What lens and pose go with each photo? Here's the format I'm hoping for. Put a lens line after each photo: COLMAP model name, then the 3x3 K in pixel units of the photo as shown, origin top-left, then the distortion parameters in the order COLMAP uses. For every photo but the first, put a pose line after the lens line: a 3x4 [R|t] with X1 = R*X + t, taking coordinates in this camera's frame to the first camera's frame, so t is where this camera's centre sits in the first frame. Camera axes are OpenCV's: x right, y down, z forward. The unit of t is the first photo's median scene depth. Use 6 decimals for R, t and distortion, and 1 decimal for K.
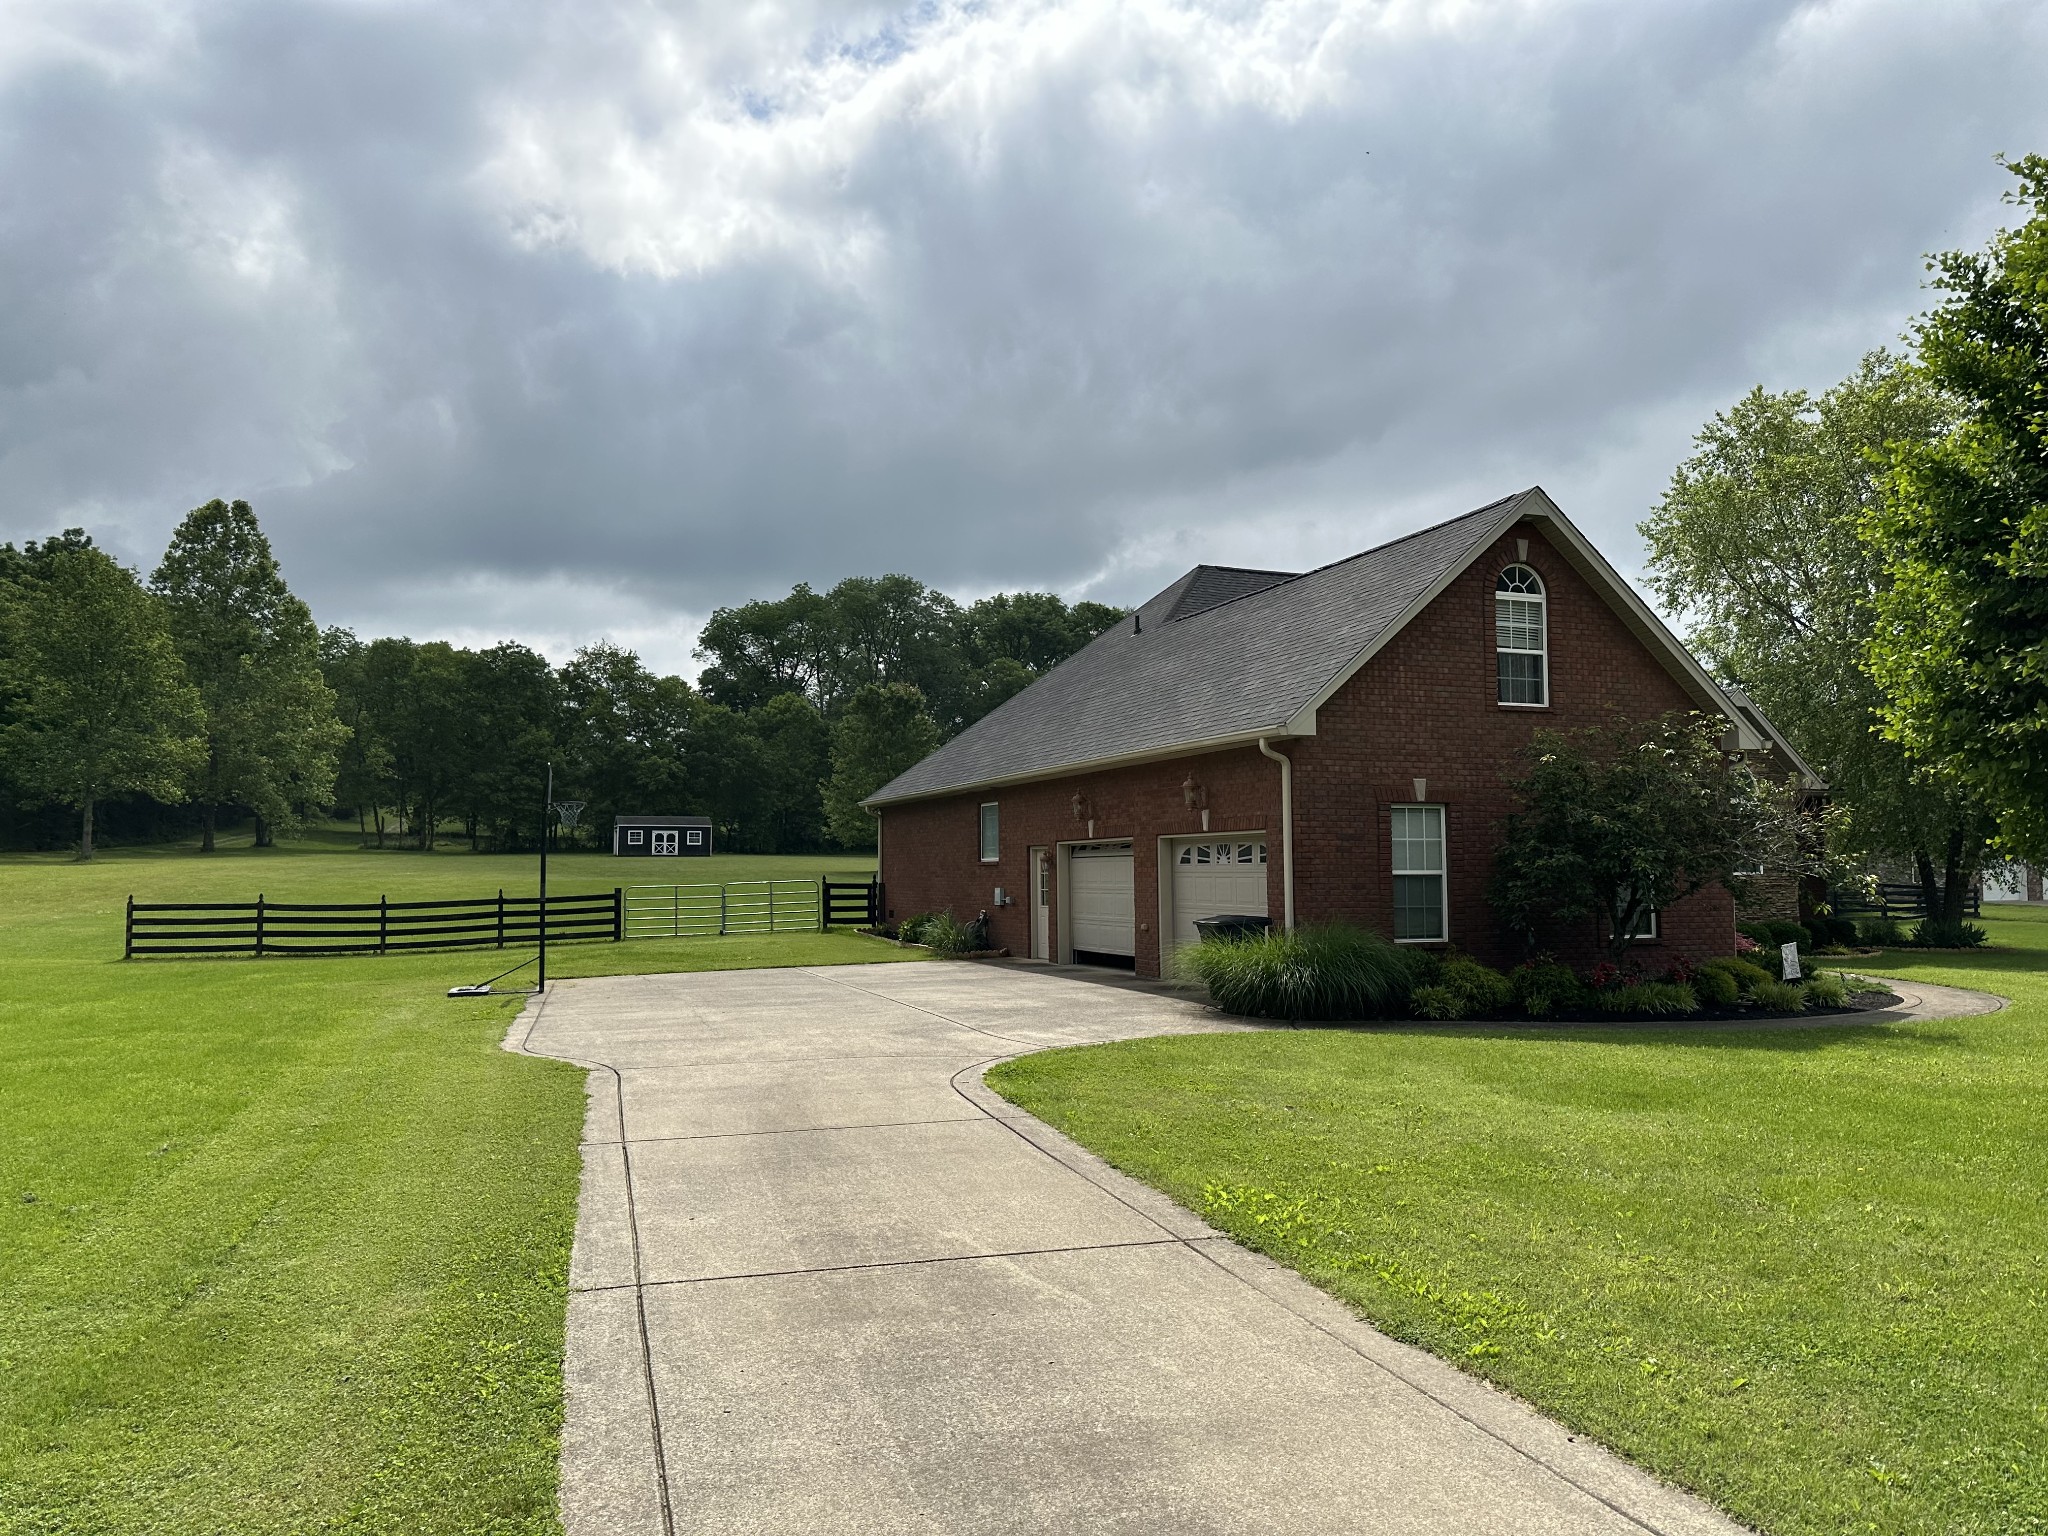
lens RADIAL K [[1439.4, 0, 1024.0], [0, 1439.4, 768.0], [0, 0, 1]] dist [0.197258, -0.376652]
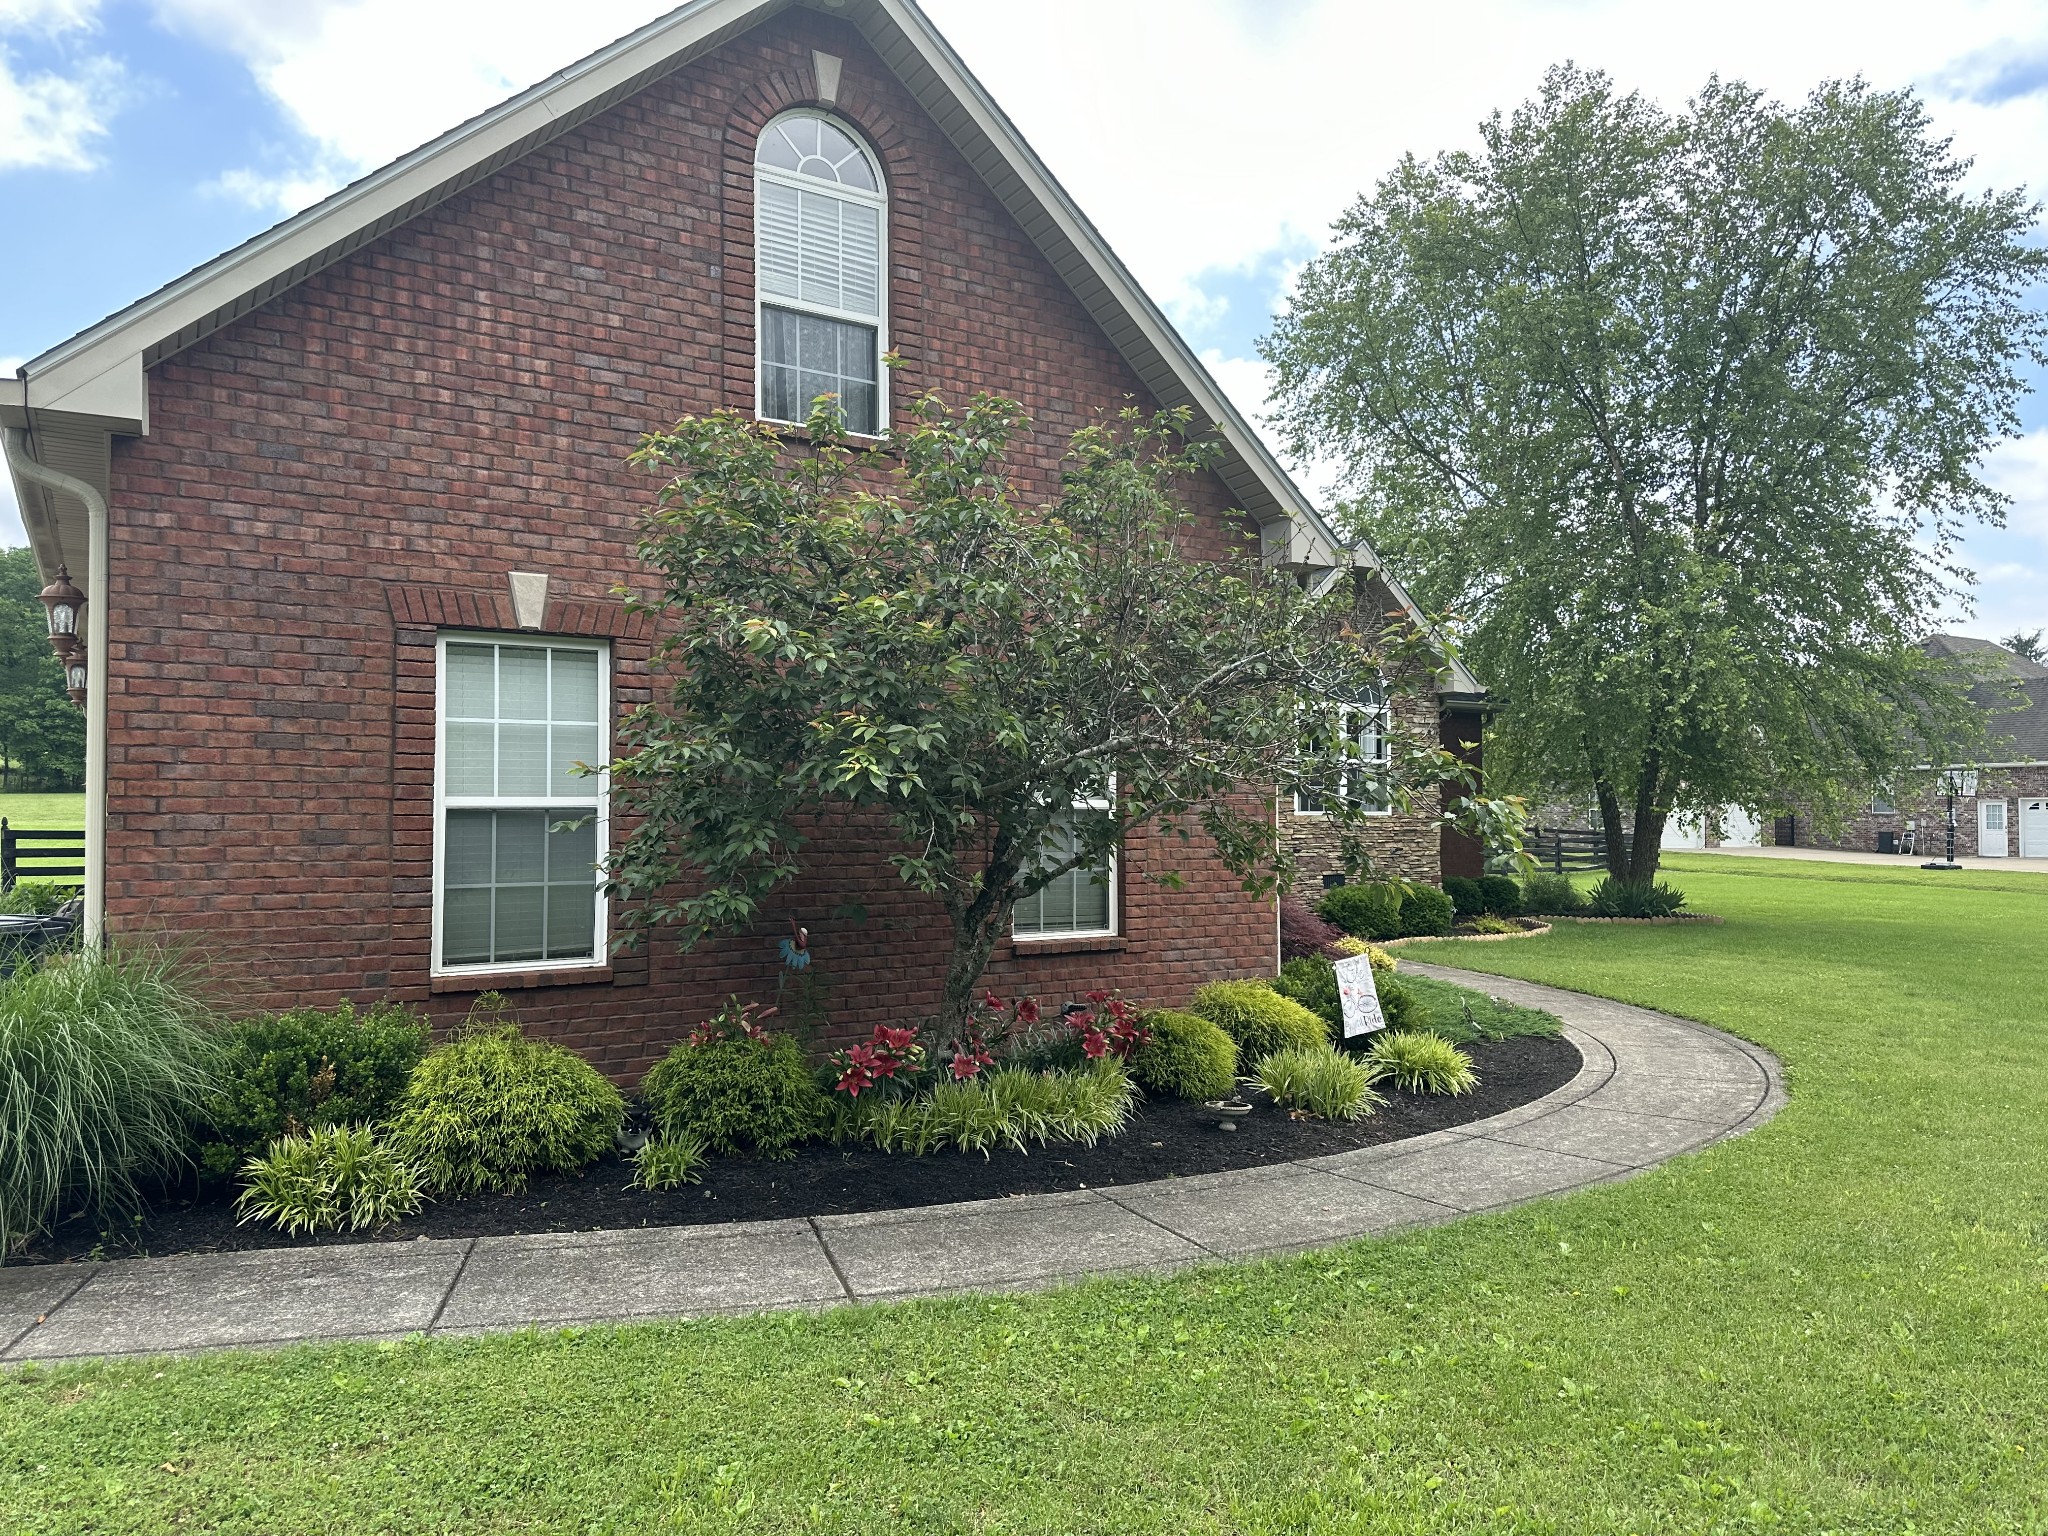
lens RADIAL K [[1477.9, 0, 1005.3], [0, 1477.9, 760.1], [0, 0, 1]] dist [0.002511, 0.000190]
pose [[0.985572, 0.008655, 0.169036, 0.181894], [-0.014056, 0.999427, 0.030782, 0.024604], [-0.168673, -0.032714, 0.985129, 0.309796]]
